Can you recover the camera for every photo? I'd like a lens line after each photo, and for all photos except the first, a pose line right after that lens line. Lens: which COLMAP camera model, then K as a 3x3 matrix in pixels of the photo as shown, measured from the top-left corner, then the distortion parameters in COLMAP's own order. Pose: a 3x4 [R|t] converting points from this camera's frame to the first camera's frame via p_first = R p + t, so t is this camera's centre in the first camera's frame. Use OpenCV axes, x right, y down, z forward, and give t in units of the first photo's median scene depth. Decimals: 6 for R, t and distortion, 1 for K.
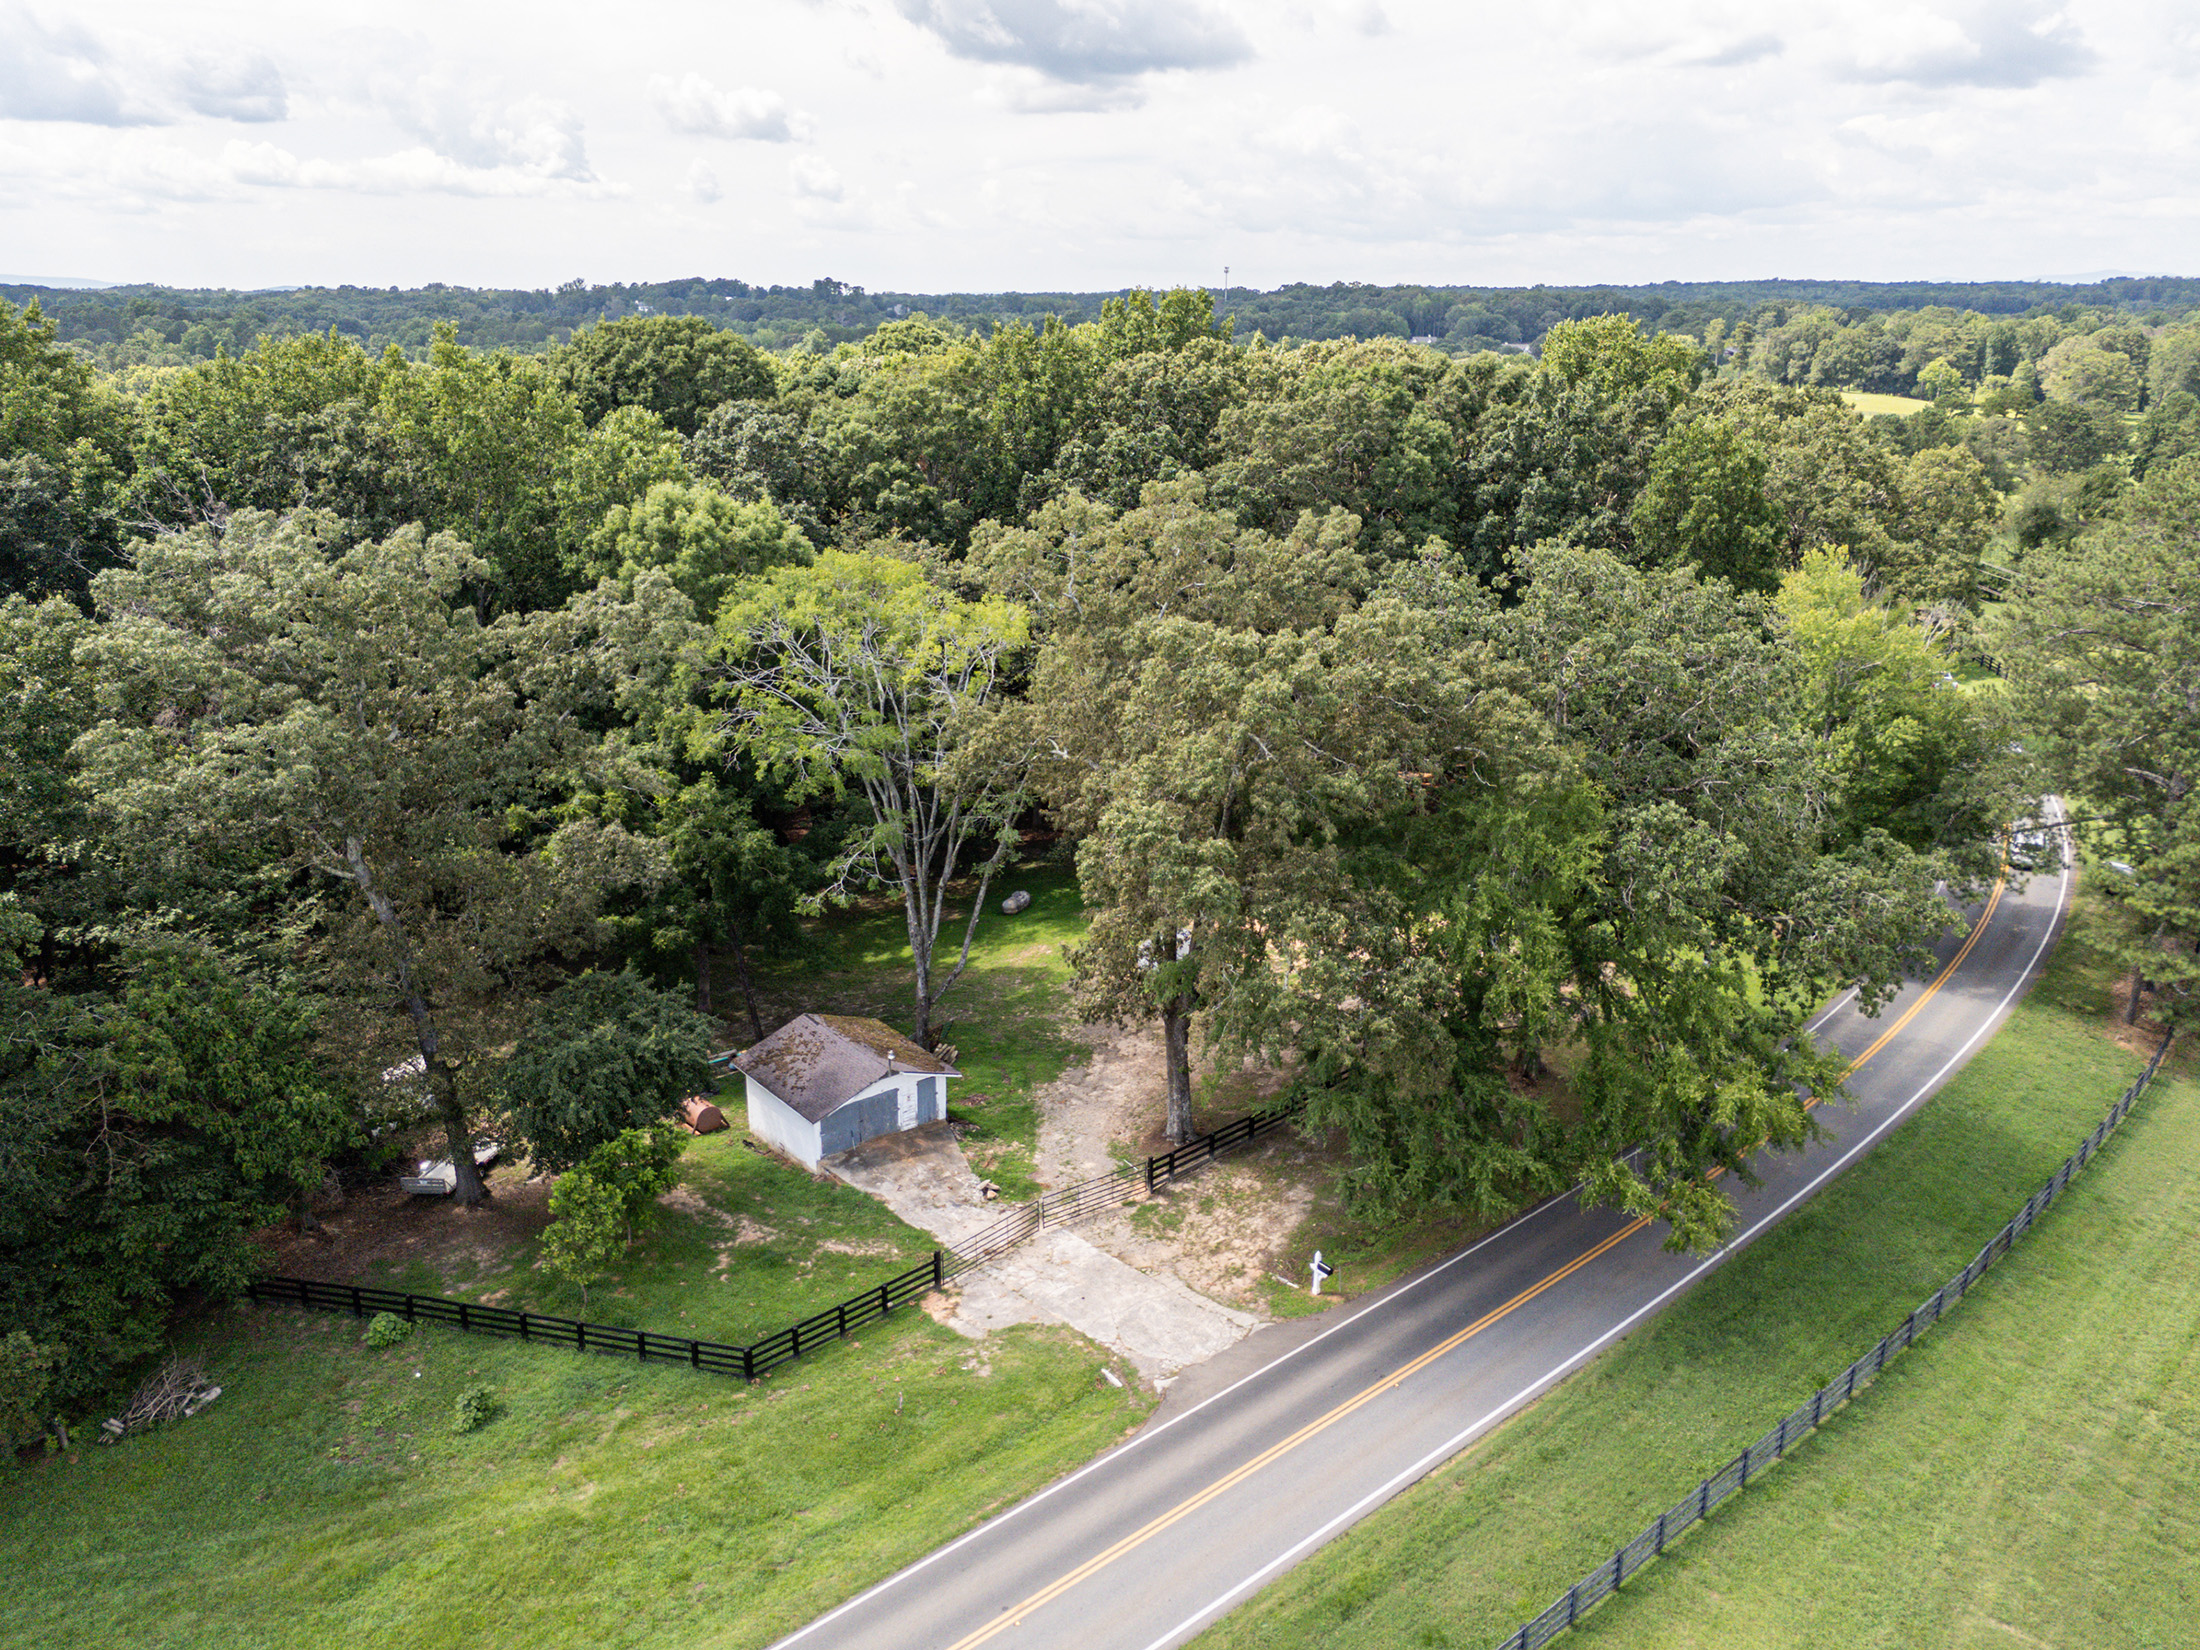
lens RADIAL K [[1677.2, 0, 1100.0], [0, 1677.2, 825.0], [0, 0, 1]] dist [0.034309, -0.007001]
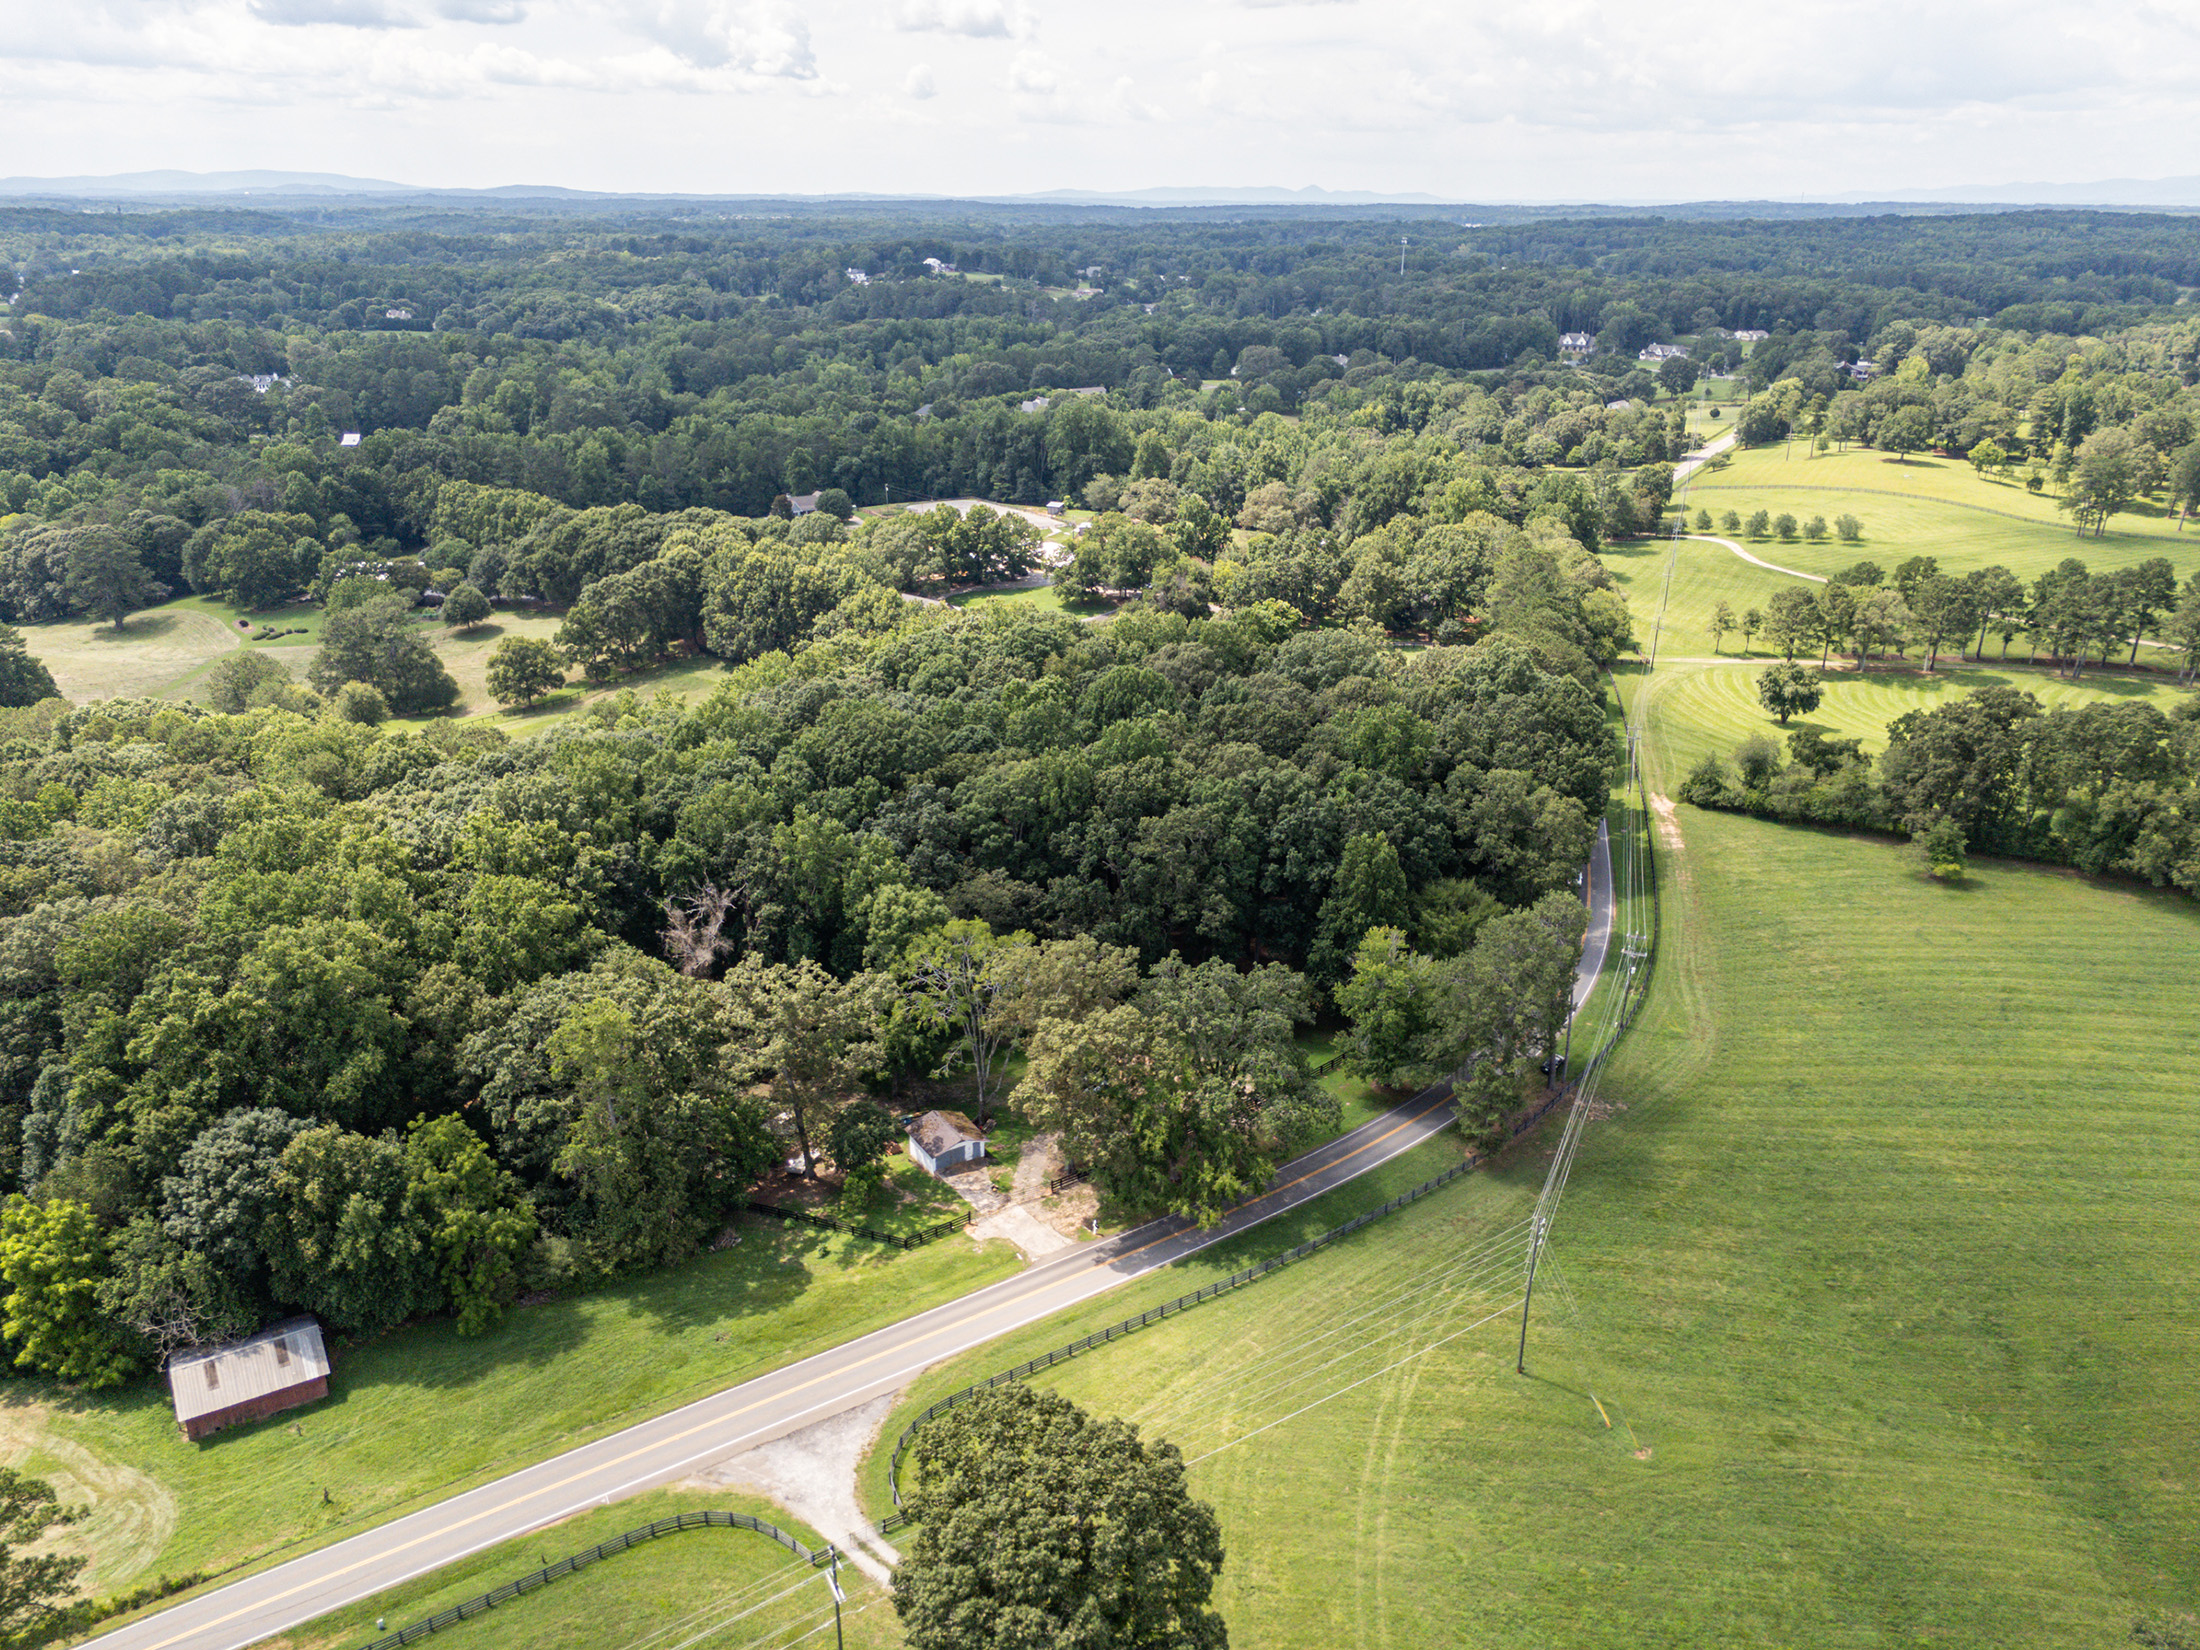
lens RADIAL K [[1677.2, 0, 1100.0], [0, 1677.2, 825.0], [0, 0, 1]] dist [0.034309, -0.007001]
pose [[0.992608, 0.044385, -0.112953, 0.371270], [-0.037499, 0.997348, 0.062372, -0.525622], [0.115422, -0.057675, 0.991641, -1.590590]]
